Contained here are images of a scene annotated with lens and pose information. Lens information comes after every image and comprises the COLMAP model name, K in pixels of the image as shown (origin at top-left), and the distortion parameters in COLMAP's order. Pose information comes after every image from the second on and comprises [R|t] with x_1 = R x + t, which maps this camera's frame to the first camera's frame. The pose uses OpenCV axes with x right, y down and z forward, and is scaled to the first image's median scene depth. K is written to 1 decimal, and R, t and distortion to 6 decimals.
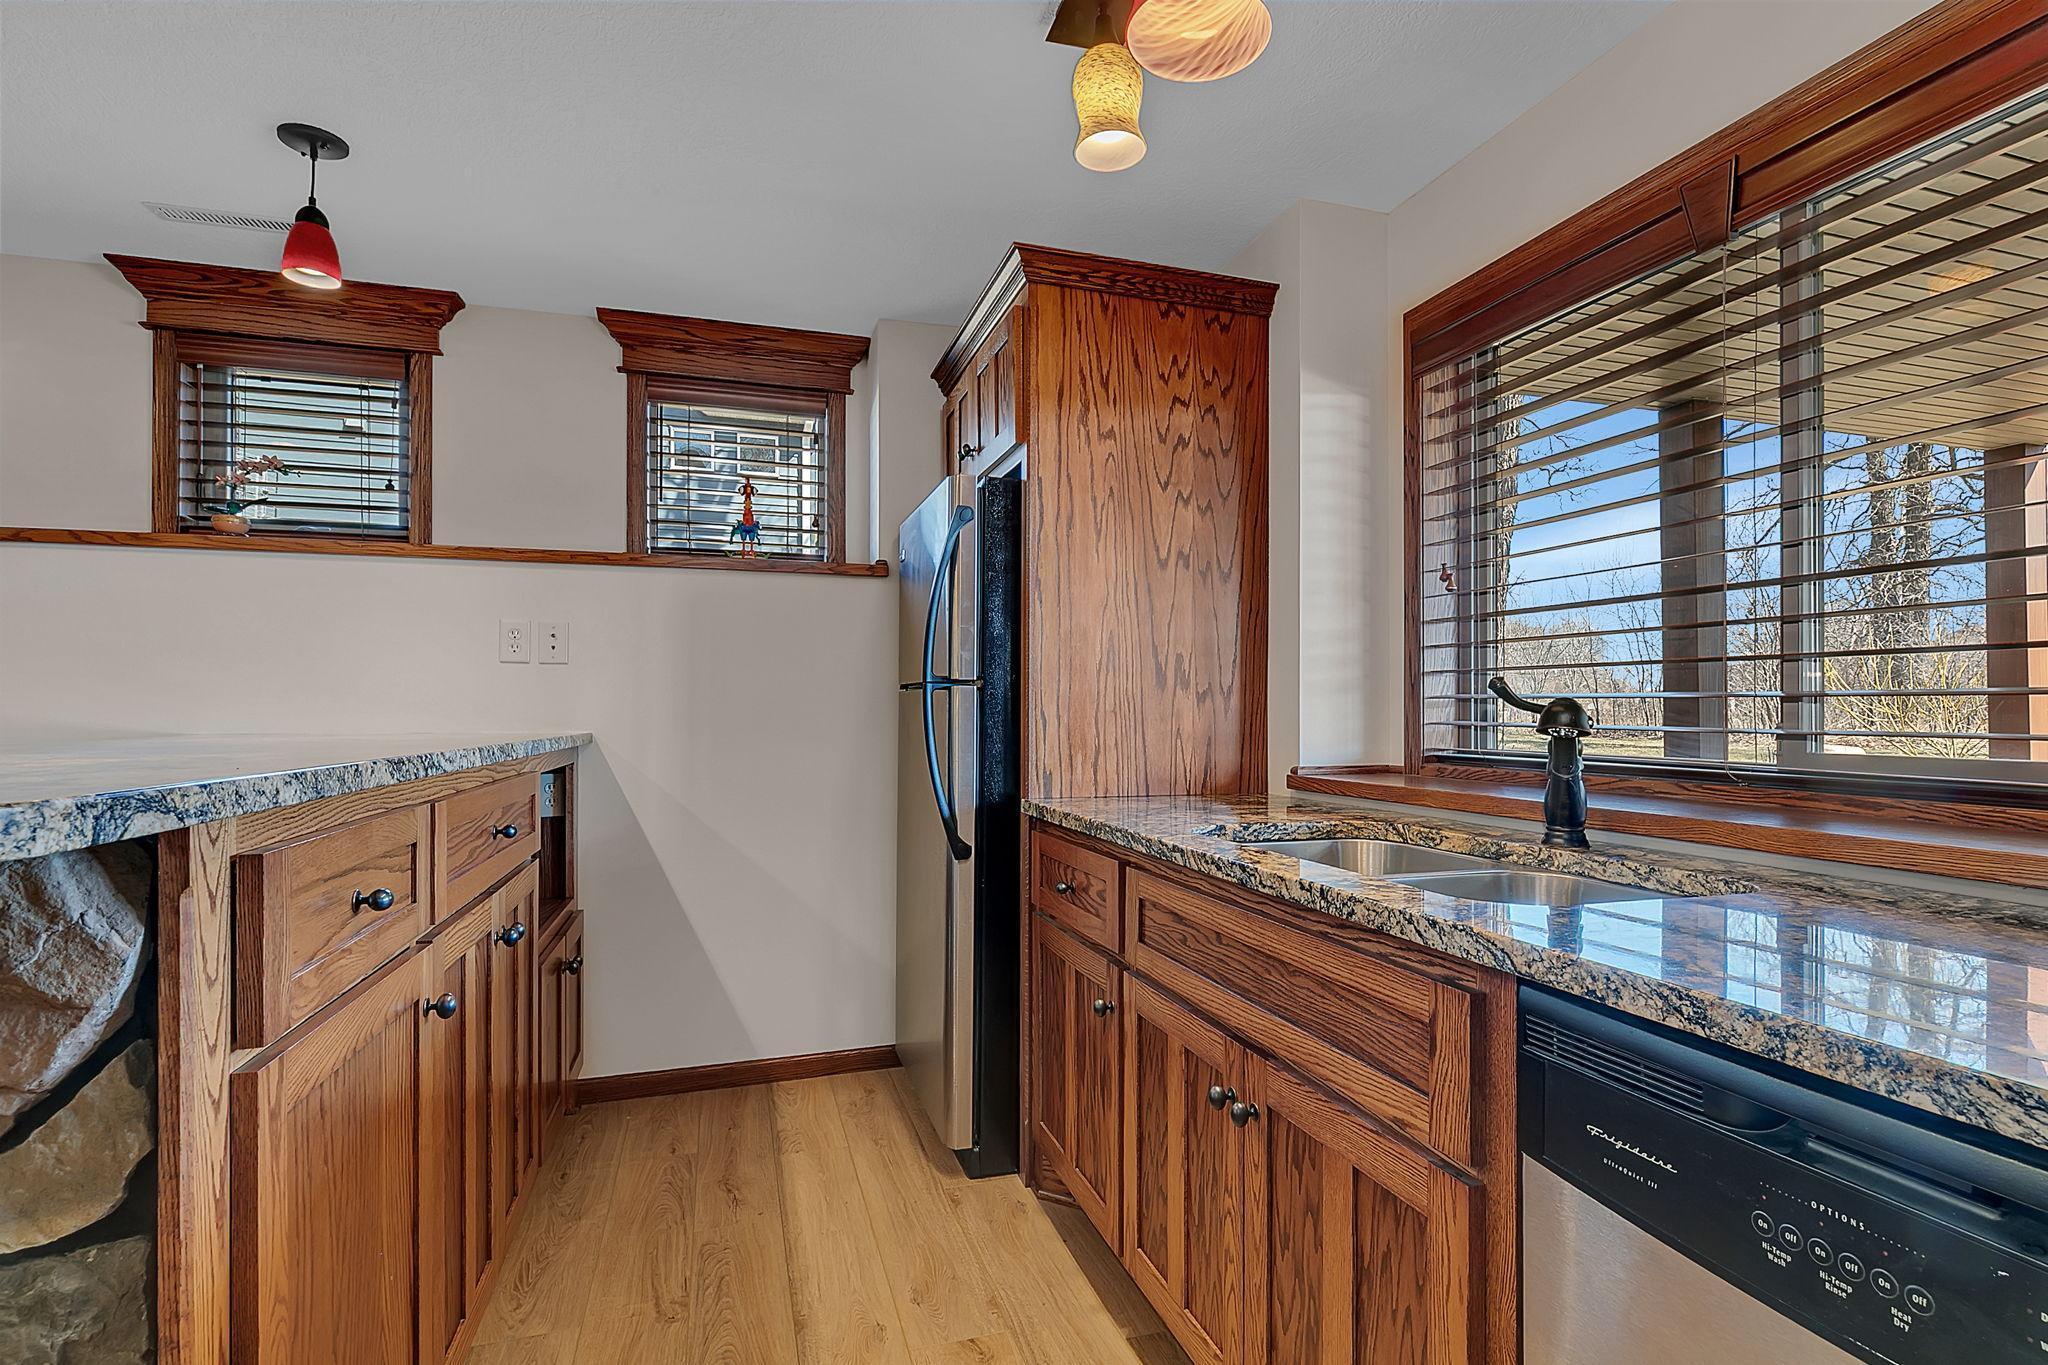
lens RADIAL K [[972.2, 0, 1051.7], [0, 972.2, 698.3], [0, 0, 1]] dist [-0.018332, 0.000306]
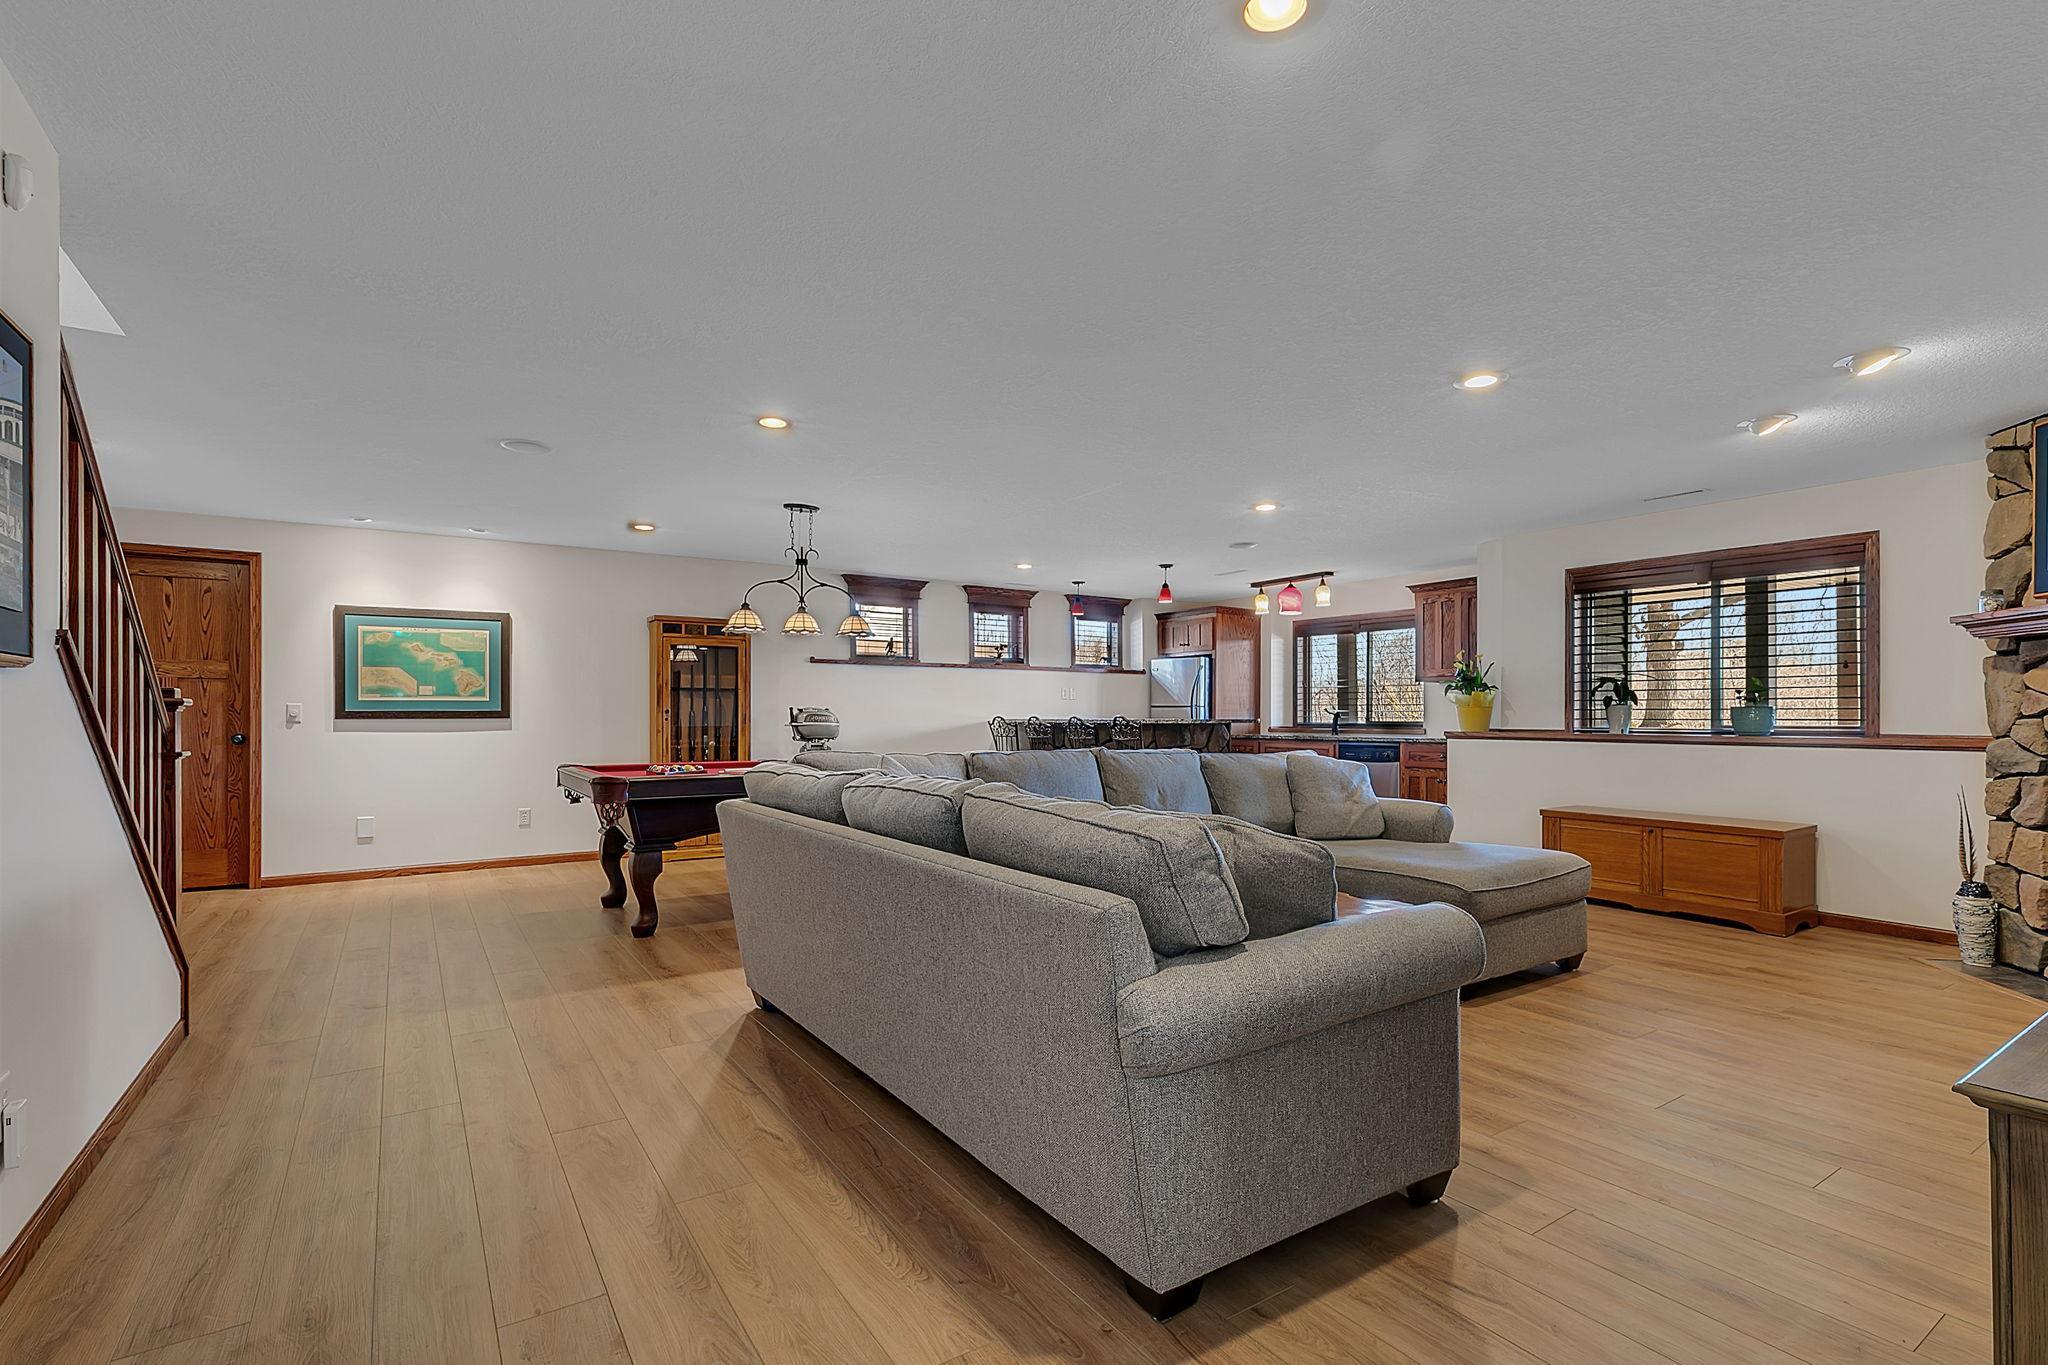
lens RADIAL K [[948.7, 0, 1034.6], [0, 948.7, 701.4], [0, 0, 1]] dist [-0.024292, 0.000802]
pose [[0.963748, 0.005737, 0.266754, -1.776821], [-0.004928, 0.999981, -0.003701, -0.021813], [-0.266770, 0.002252, 0.963758, -2.614454]]
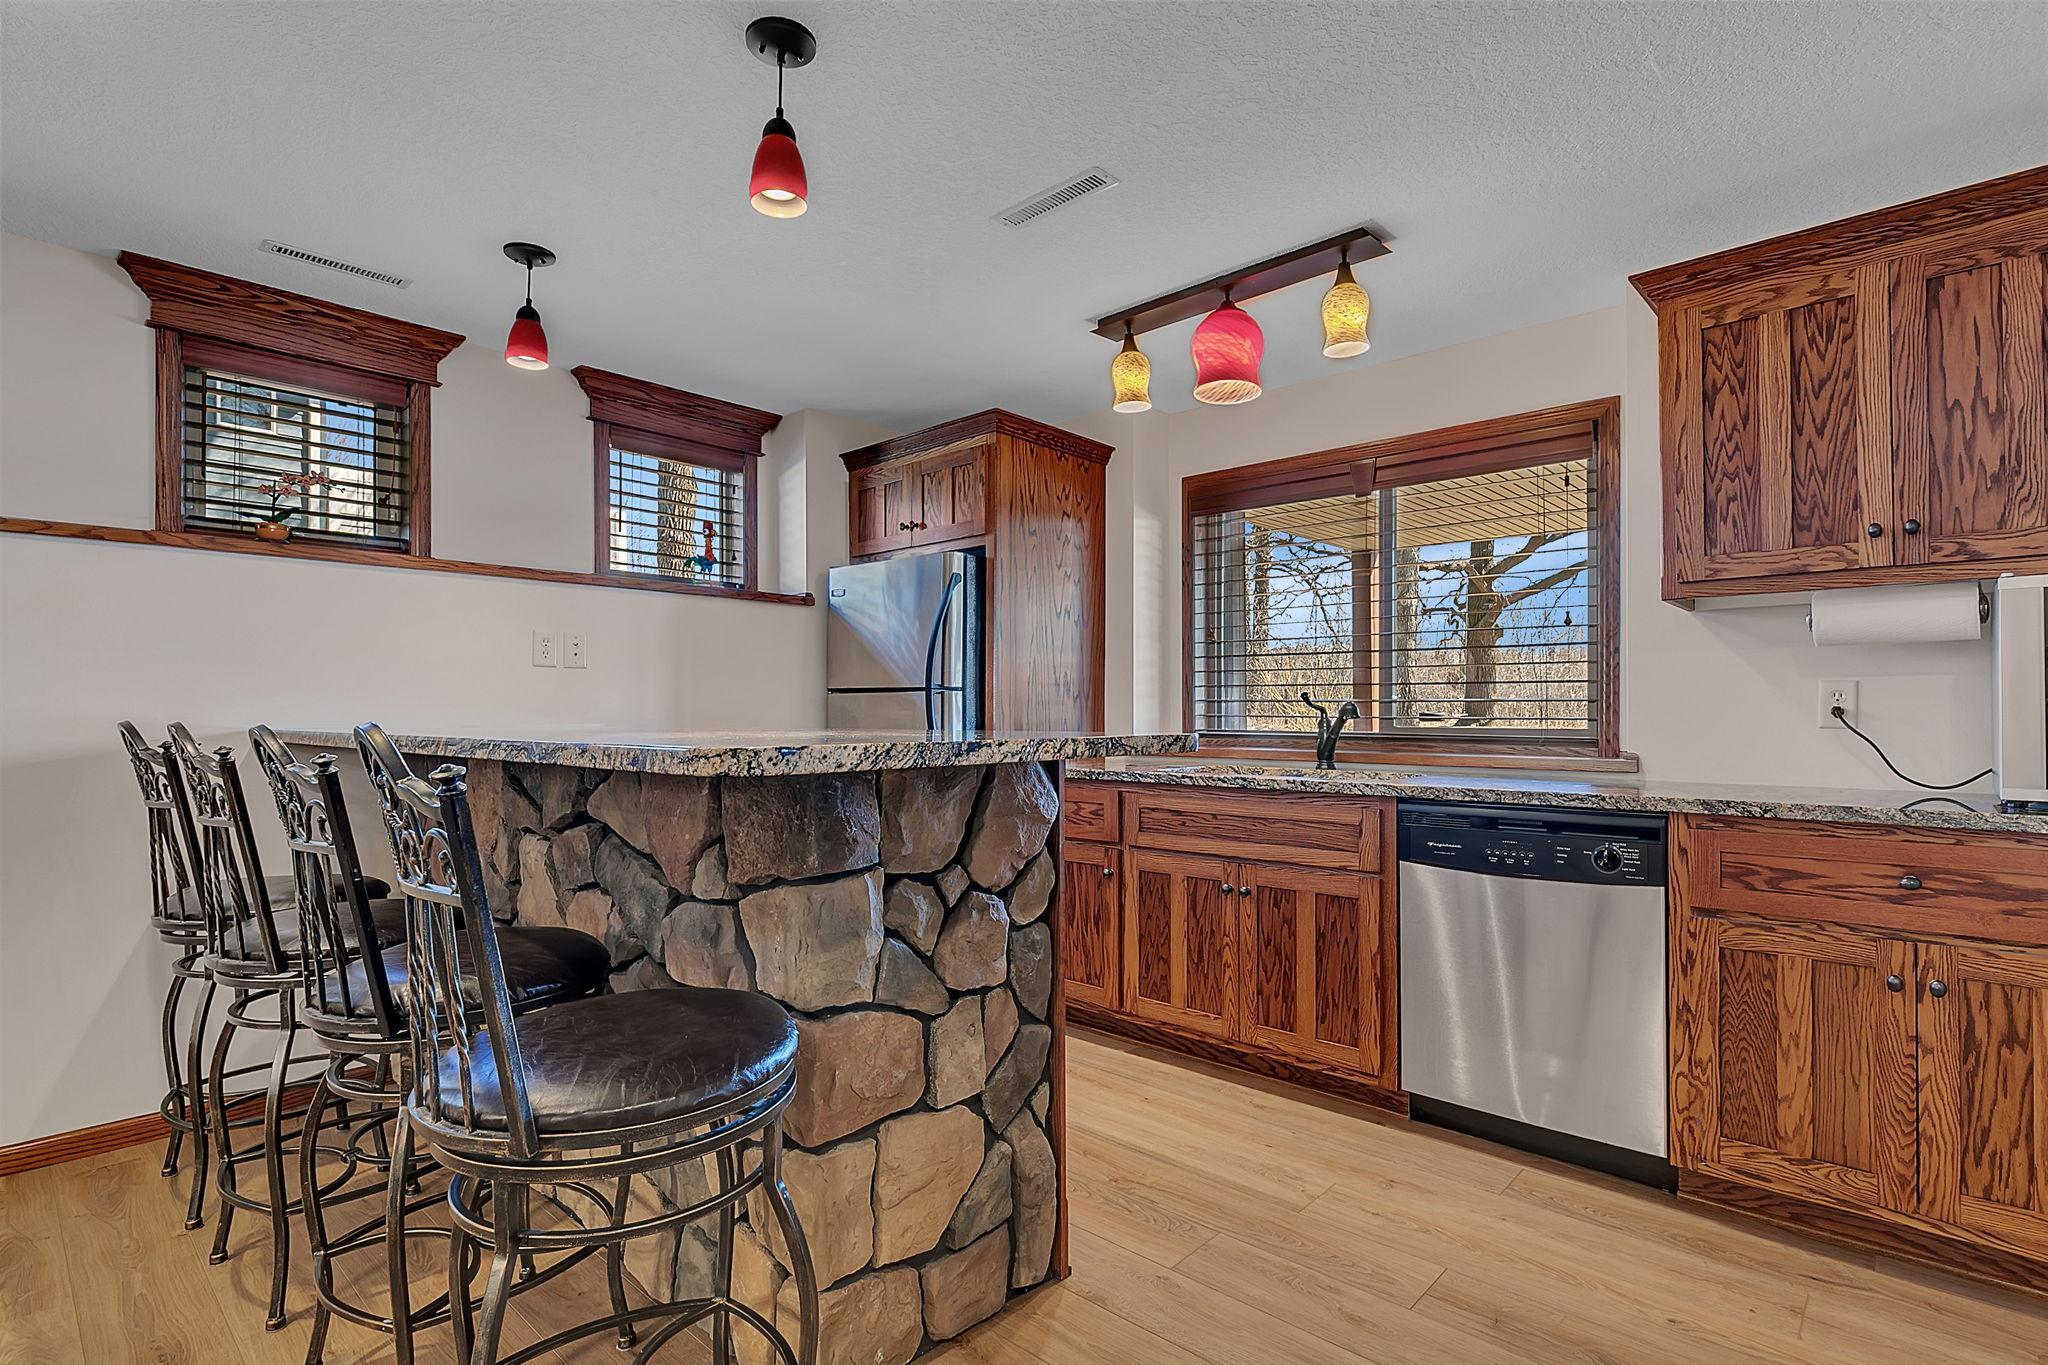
lens RADIAL K [[948.7, 0, 1034.6], [0, 948.7, 701.4], [0, 0, 1]] dist [-0.024292, 0.000802]
pose [[0.872818, 0.003919, 0.488030, -0.662562], [-0.006970, 0.999966, 0.004436, -0.004067], [-0.487996, -0.007274, 0.872816, -0.333656]]
